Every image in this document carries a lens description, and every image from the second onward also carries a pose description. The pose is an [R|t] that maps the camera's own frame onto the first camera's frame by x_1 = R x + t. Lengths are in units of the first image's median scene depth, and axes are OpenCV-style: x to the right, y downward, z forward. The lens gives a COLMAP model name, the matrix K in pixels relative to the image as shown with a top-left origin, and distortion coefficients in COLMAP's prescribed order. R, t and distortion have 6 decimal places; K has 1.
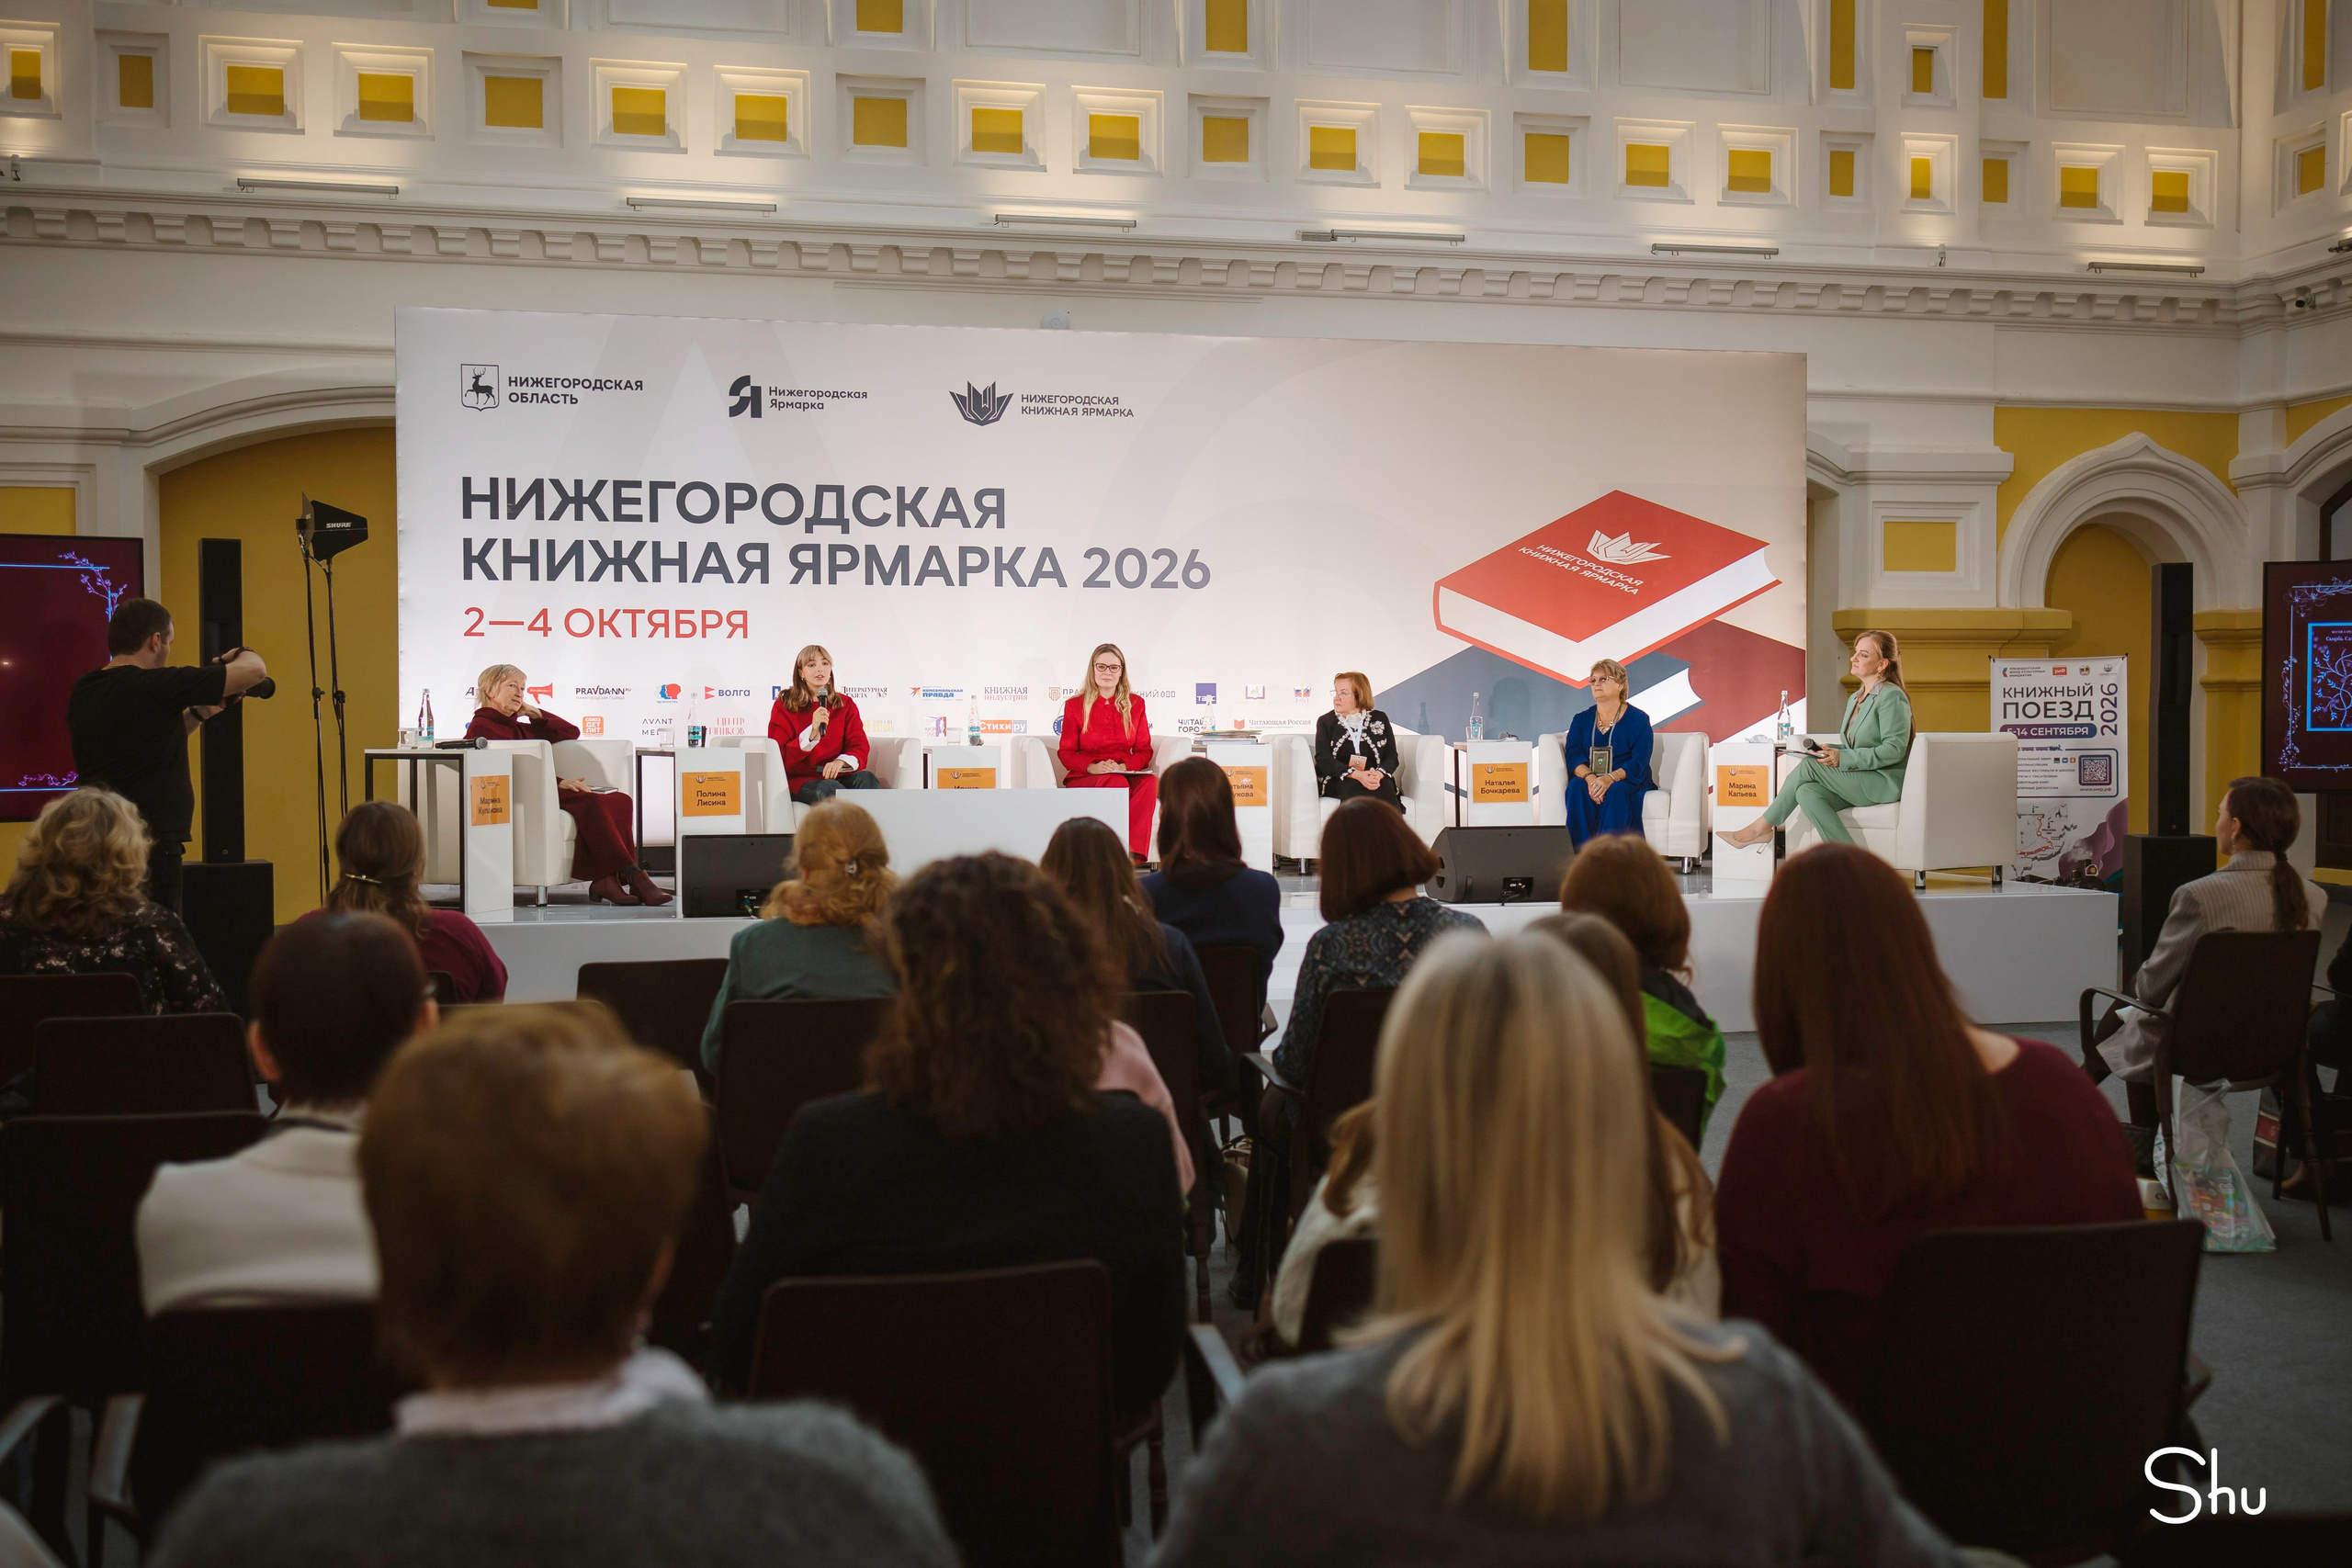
lens RADIAL K [[2264.4, 0, 1176.0], [0, 2264.4, 784.0], [0, 0, 1]] dist [0.064049, 0.008489]
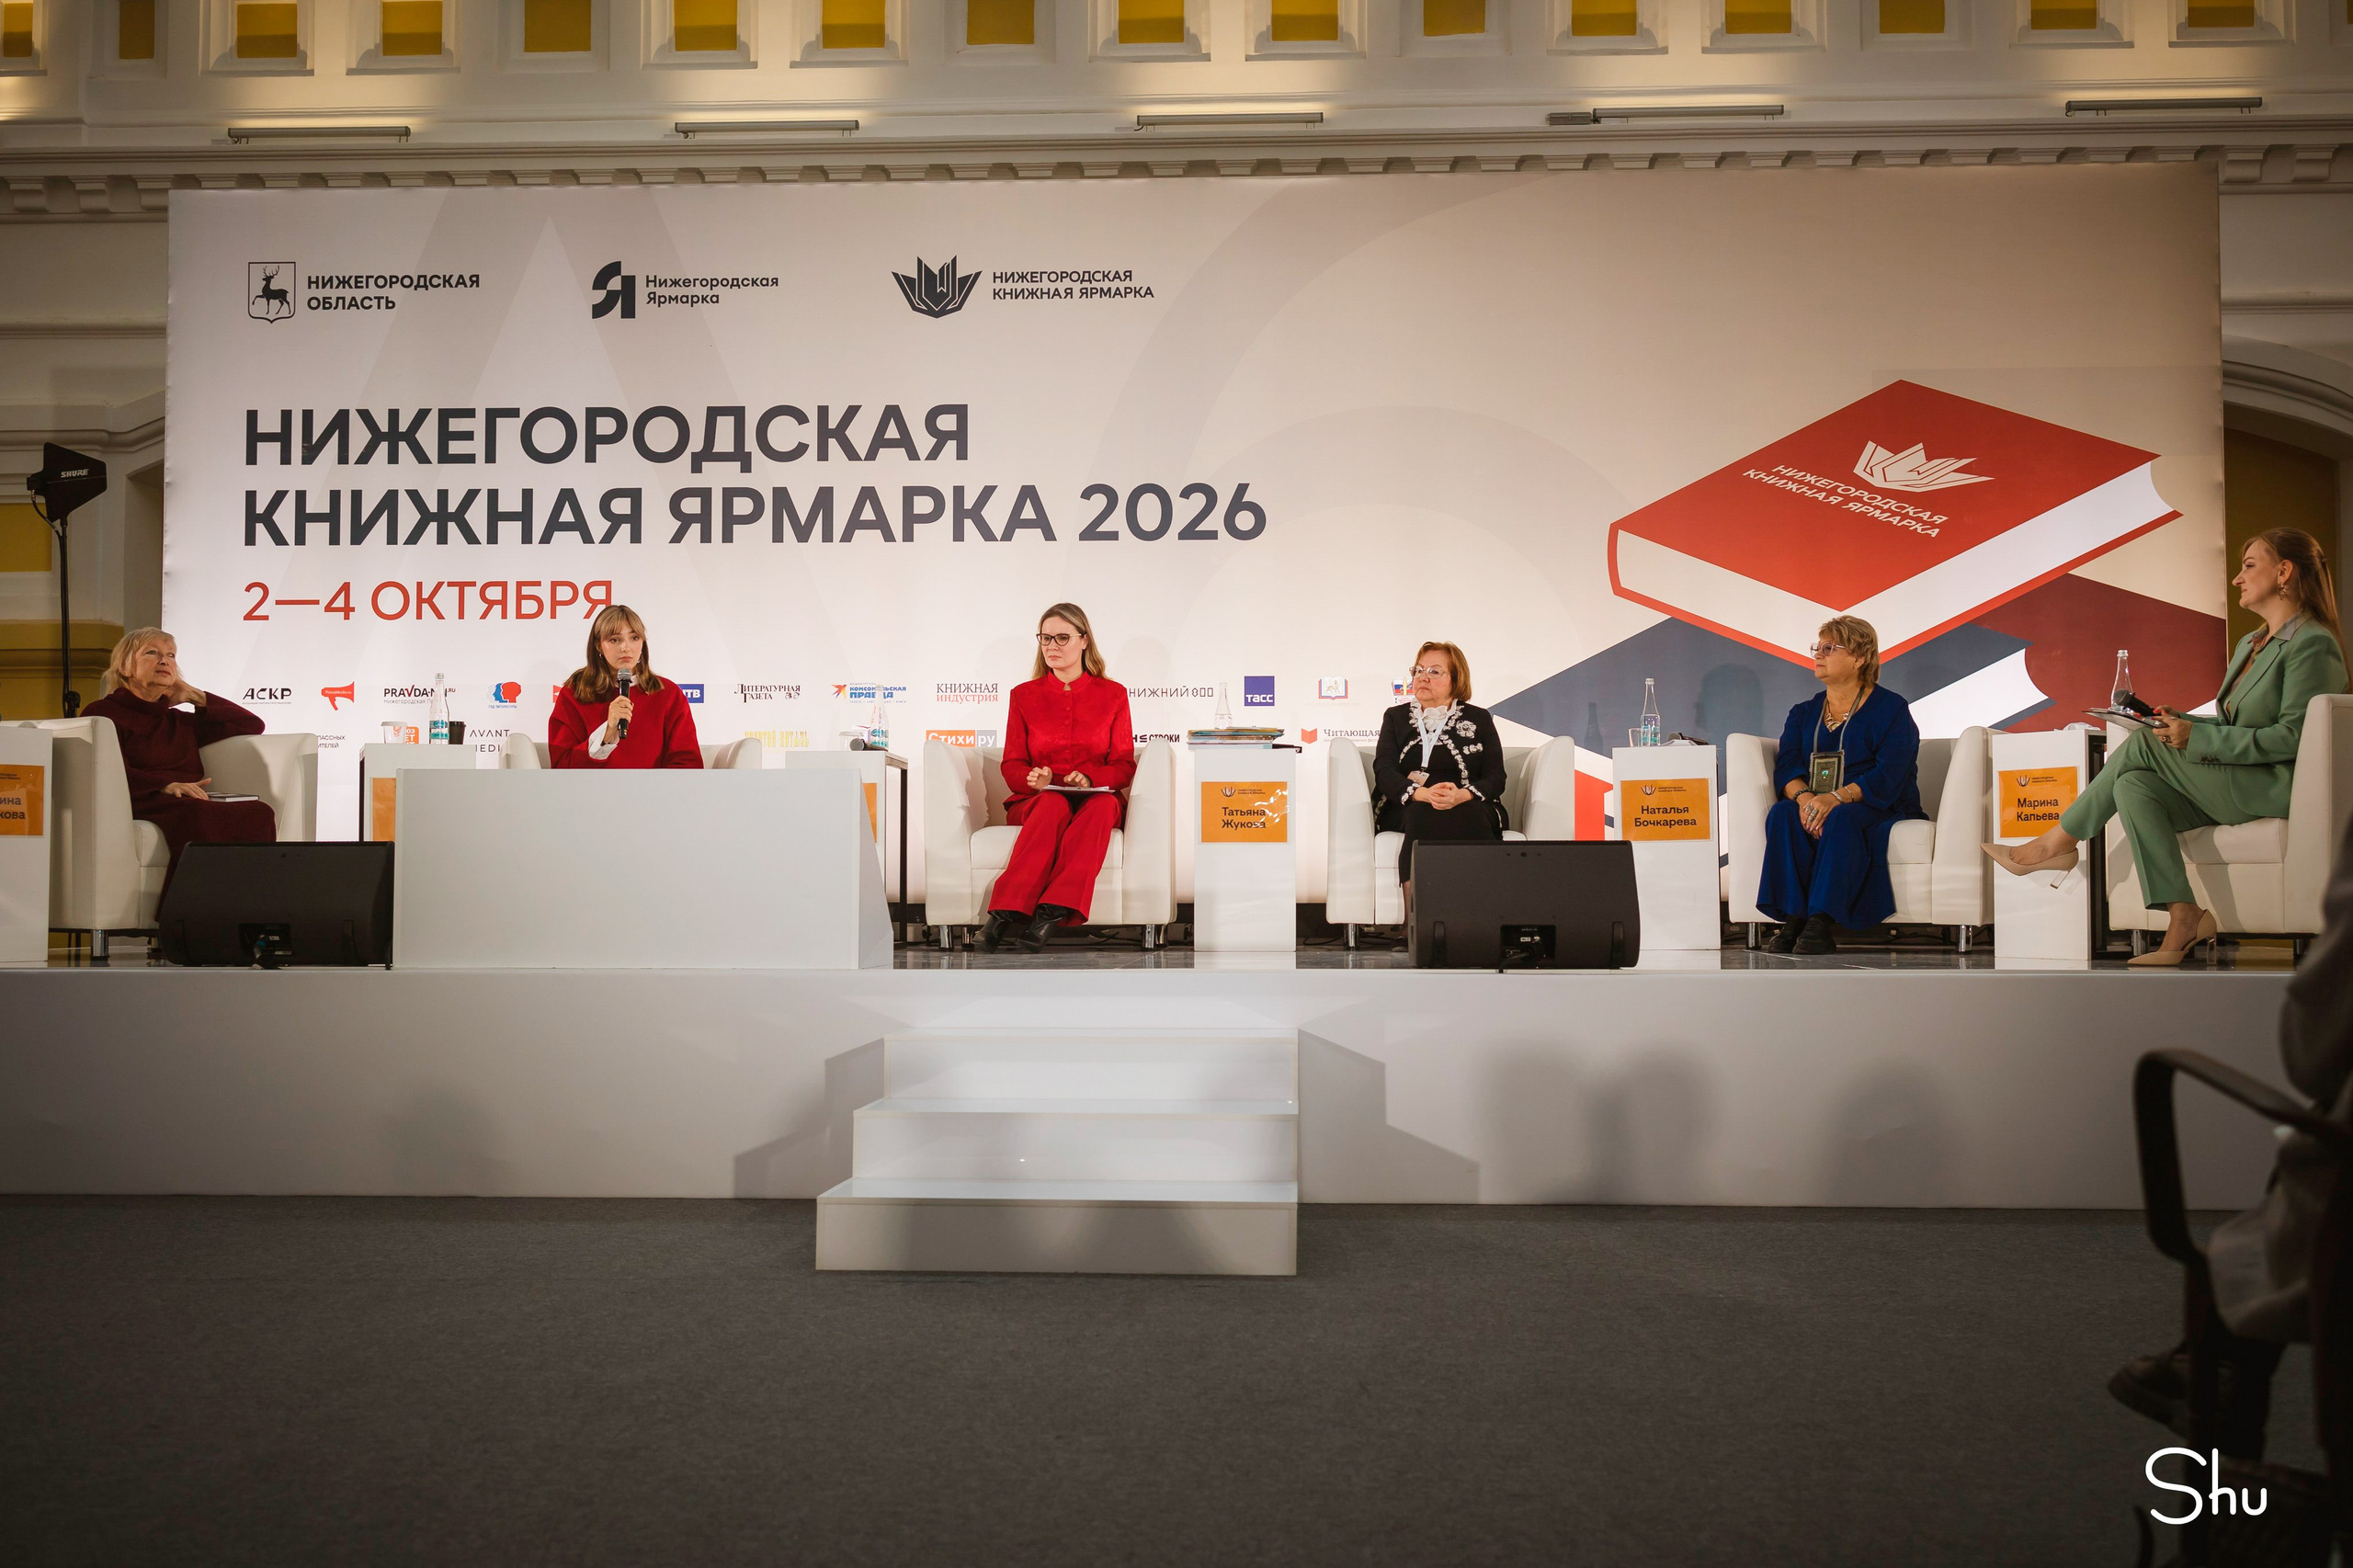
lens RADIAL K [[2399.4, 0, 1176.5], [0, 2399.4, 784.0], [0, 0, 1]] dist [0.034841, 0.000618]
pose [[0.969266, -0.009140, -0.245844, 0.173538], [-0.006958, 0.997891, -0.064532, 0.036563], [0.245916, 0.064259, 0.967159, 0.302963]]
